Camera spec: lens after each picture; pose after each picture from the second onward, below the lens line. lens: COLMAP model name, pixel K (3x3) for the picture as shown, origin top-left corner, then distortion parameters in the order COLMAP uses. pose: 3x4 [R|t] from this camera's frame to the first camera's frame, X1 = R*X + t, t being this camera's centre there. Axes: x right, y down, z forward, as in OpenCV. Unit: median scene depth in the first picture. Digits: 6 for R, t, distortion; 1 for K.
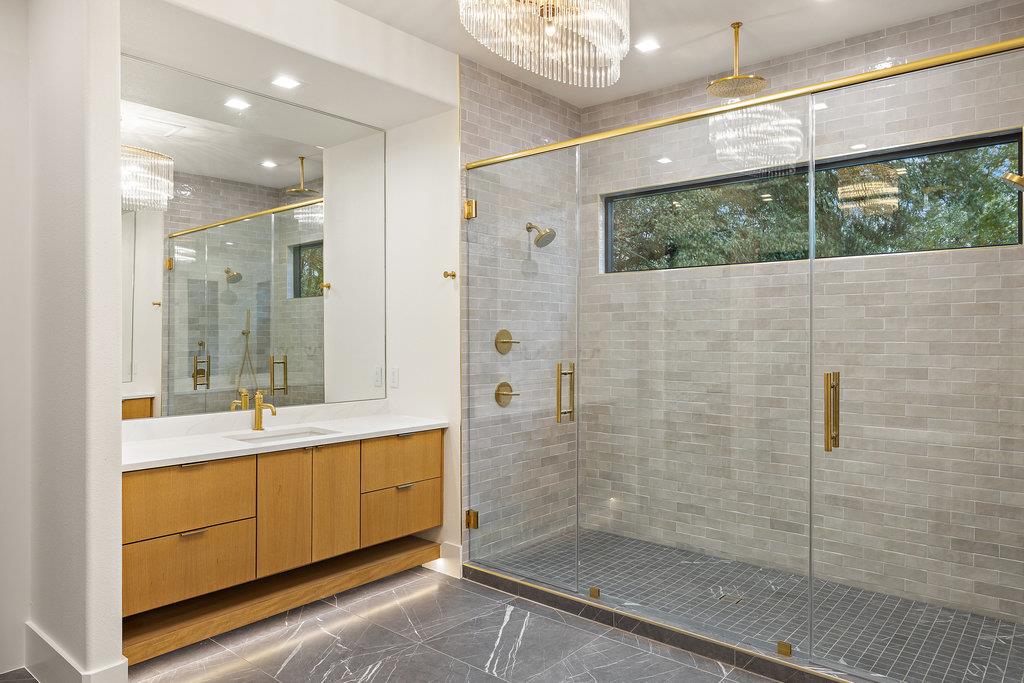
lens RADIAL K [[672.0, 0, 514.9], [0, 672.0, 346.3], [0, 0, 1]] dist [-0.002657, 0.001597]
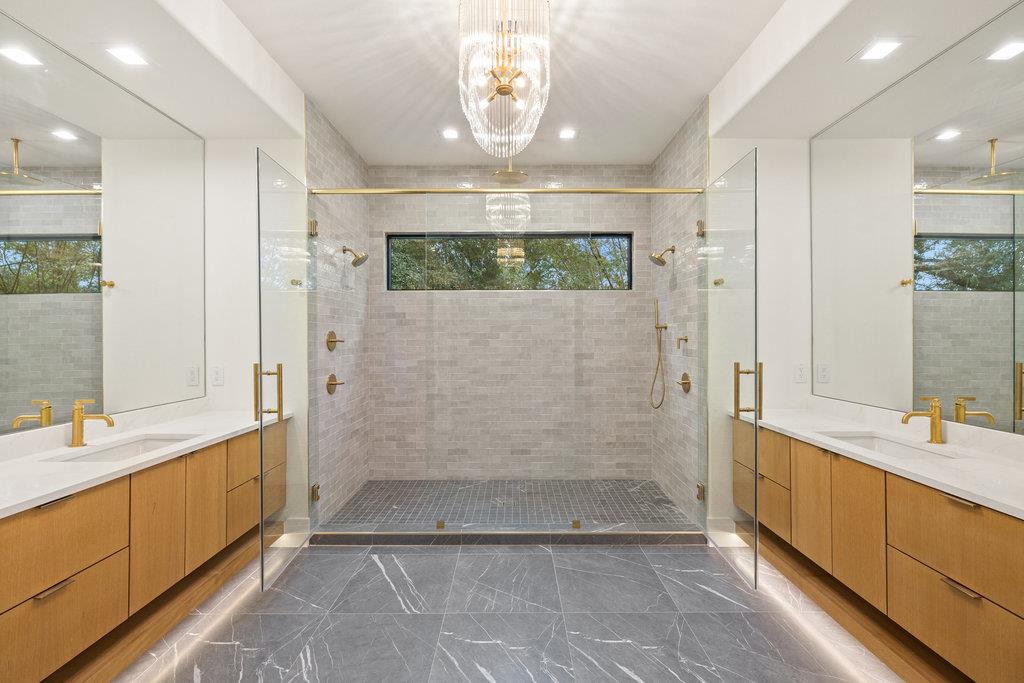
lens RADIAL K [[432.0, 0, 514.8], [0, 432.0, 339.9], [0, 0, 1]] dist [-0.000541, -0.000942]
pose [[0.764364, -0.007560, 0.644741, -0.288488], [0.012344, 0.999920, -0.002909, -0.002511], [-0.644667, 0.010183, 0.764396, 0.202098]]
